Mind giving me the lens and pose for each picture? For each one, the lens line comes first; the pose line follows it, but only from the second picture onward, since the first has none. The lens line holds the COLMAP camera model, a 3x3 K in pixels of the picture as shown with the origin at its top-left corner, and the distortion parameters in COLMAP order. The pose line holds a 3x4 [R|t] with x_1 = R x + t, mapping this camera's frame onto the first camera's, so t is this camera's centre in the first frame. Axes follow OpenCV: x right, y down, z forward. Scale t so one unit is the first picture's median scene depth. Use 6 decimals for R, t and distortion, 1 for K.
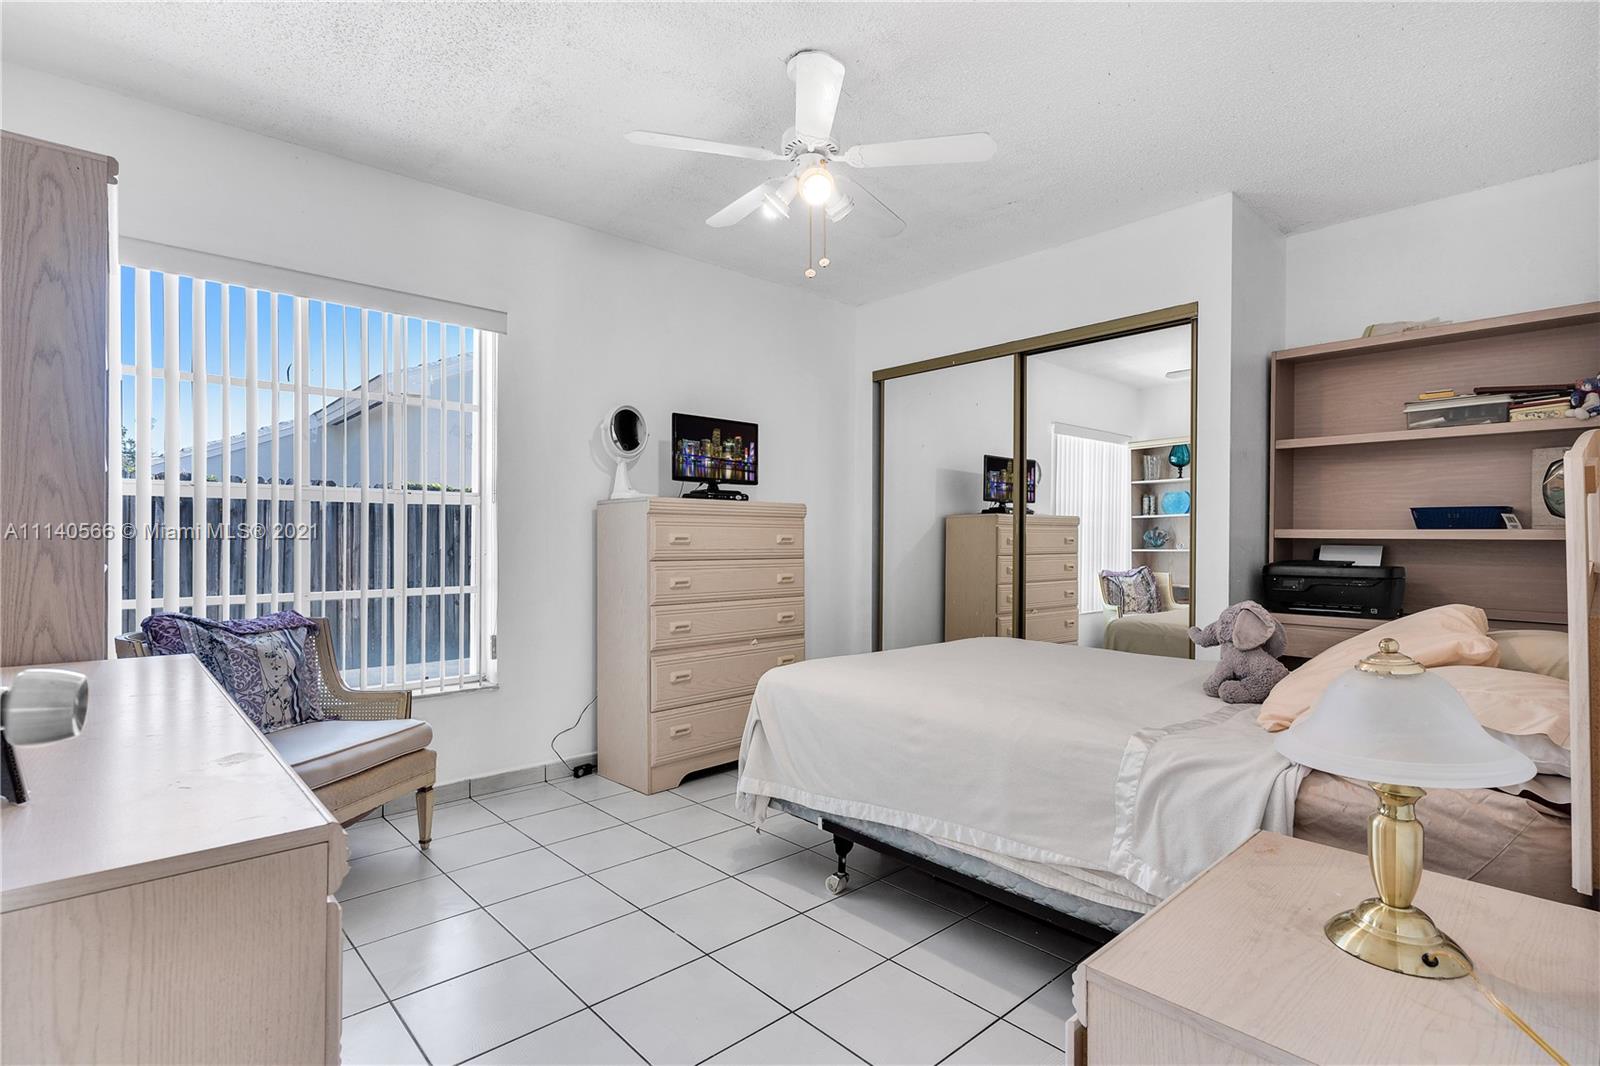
lens RADIAL K [[777.5, 0, 791.9], [0, 777.5, 534.3], [0, 0, 1]] dist [0.005823, 0.000373]
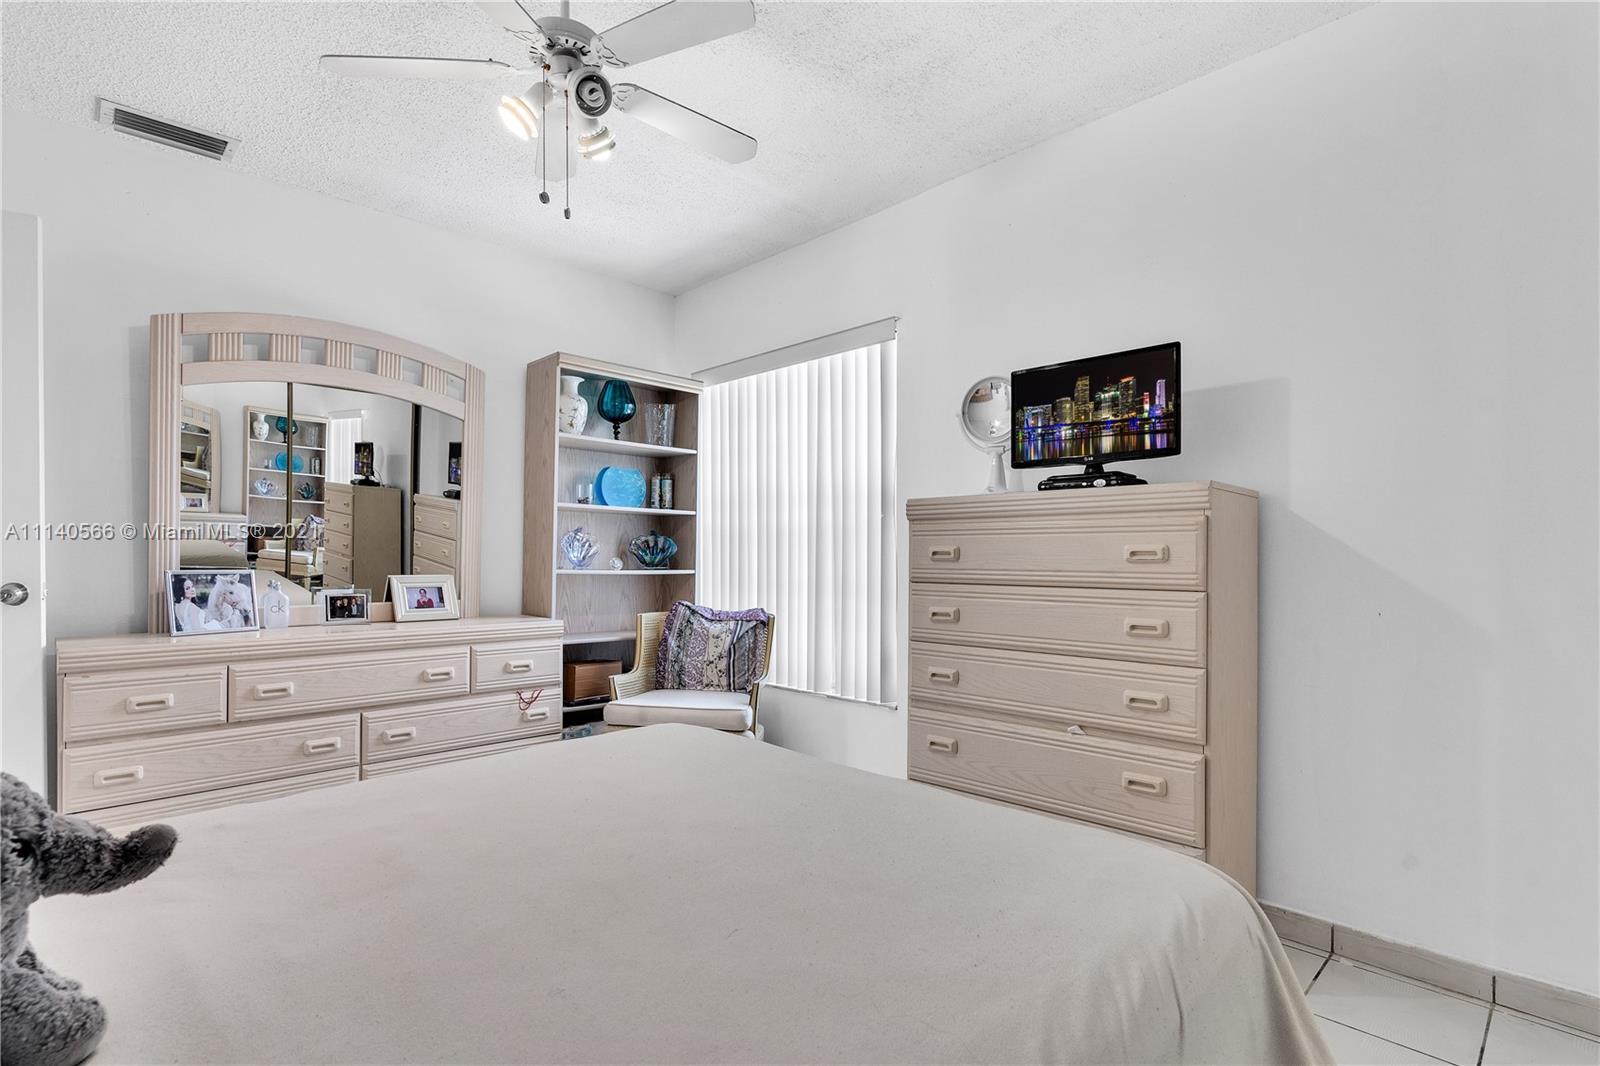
lens RADIAL K [[777.5, 0, 797.7], [0, 777.5, 542.0], [0, 0, 1]] dist [0.005823, 0.000373]
pose [[0.043291, -0.025379, -0.998740, 0.515939], [-0.002705, 0.999671, -0.025520, 0.013869], [0.999059, 0.003807, 0.043208, 0.752643]]
